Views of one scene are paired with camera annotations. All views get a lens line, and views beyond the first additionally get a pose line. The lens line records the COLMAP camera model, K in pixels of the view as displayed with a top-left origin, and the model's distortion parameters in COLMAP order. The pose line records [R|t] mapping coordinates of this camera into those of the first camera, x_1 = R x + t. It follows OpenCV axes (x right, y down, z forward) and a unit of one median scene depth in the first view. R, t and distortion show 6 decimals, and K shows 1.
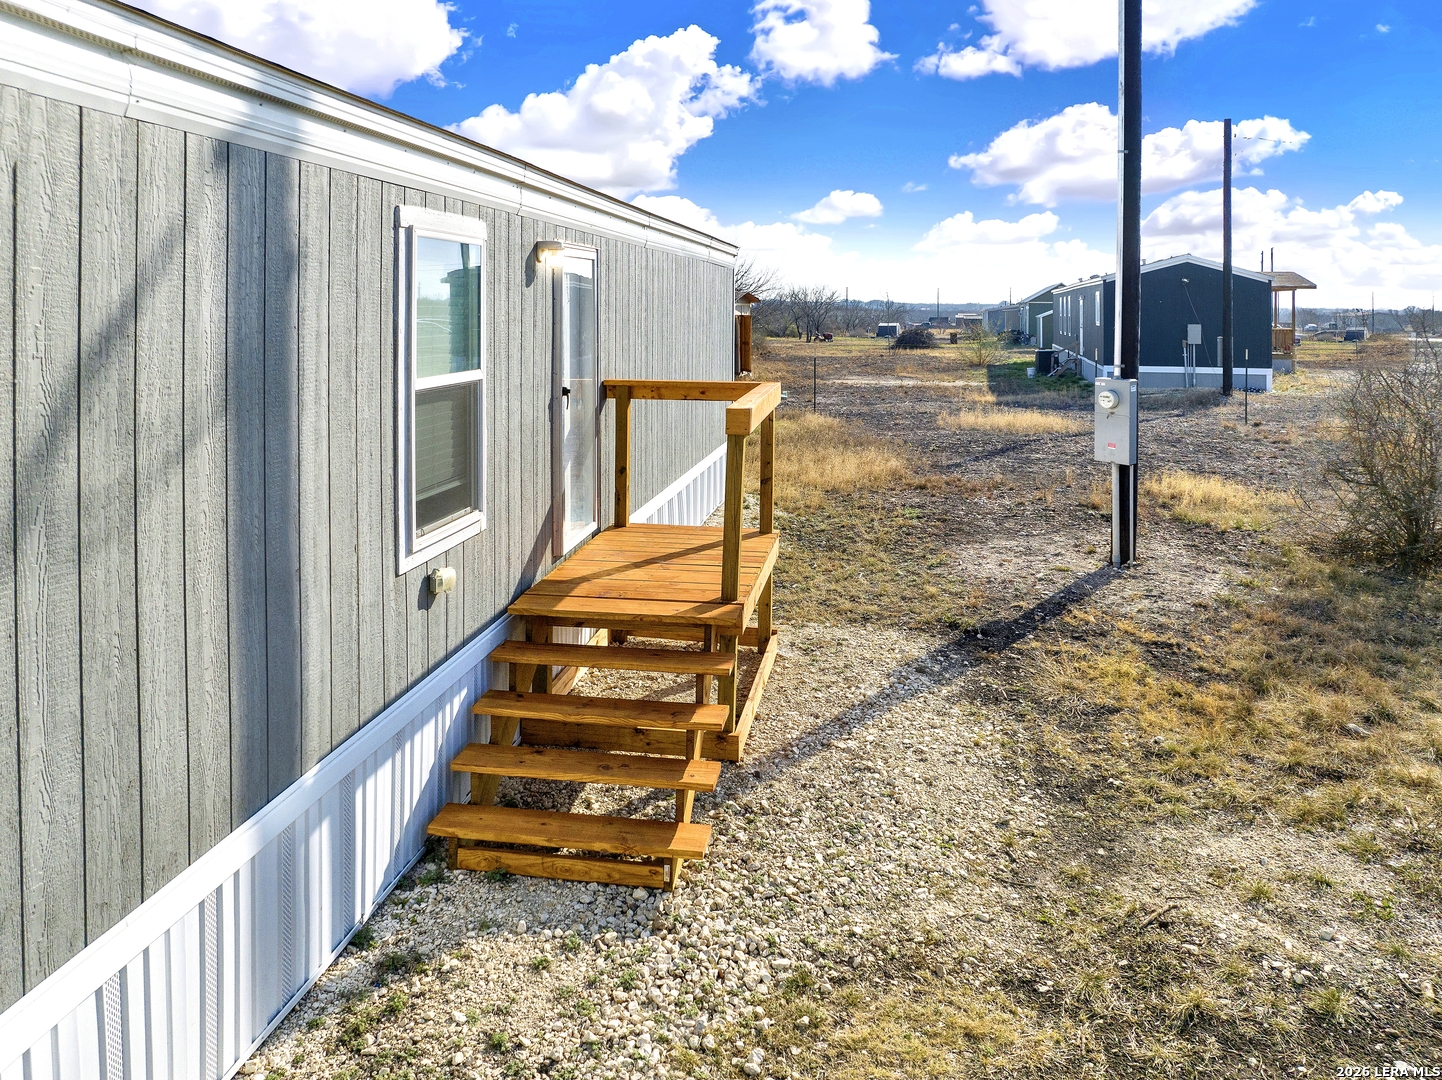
lens RADIAL K [[1032.7, 0, 721.0], [0, 1032.7, 540.0], [0, 0, 1]] dist [-0.039594, 0.010932]
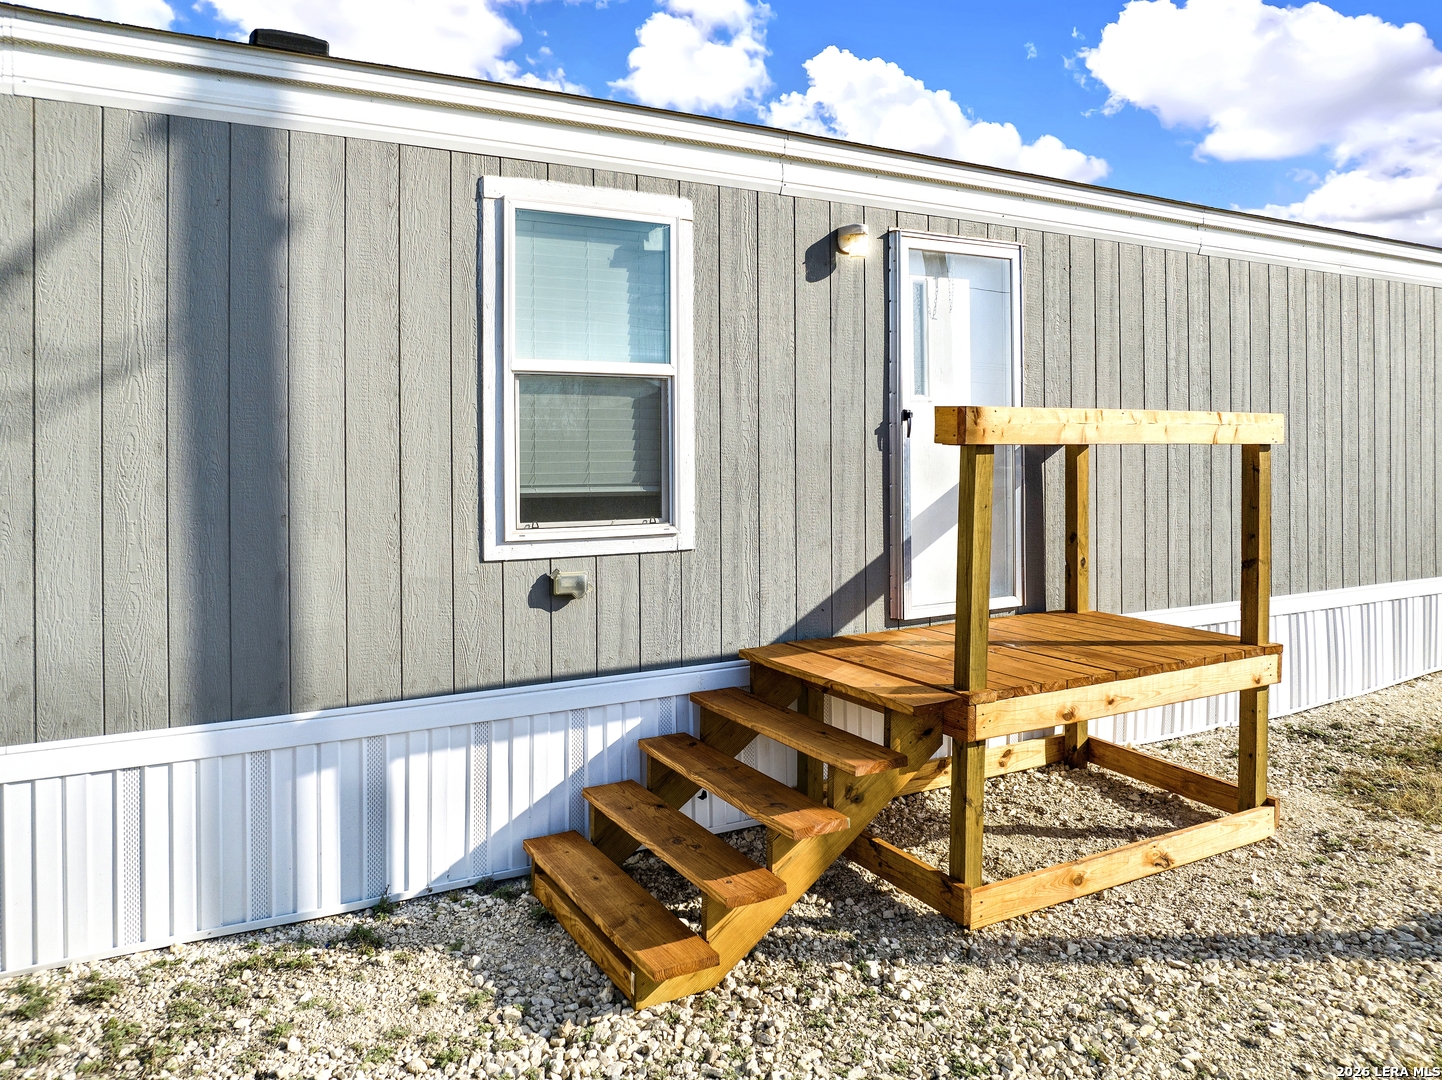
lens RADIAL K [[1019.1, 0, 716.1], [0, 1019.1, 603.7], [0, 0, 1]] dist [-0.023540, 0.002404]
pose [[0.610603, 0.105080, -0.784934, 0.615538], [-0.162833, 0.986639, 0.005415, 0.035304], [0.775016, 0.124507, 0.619555, 0.609164]]
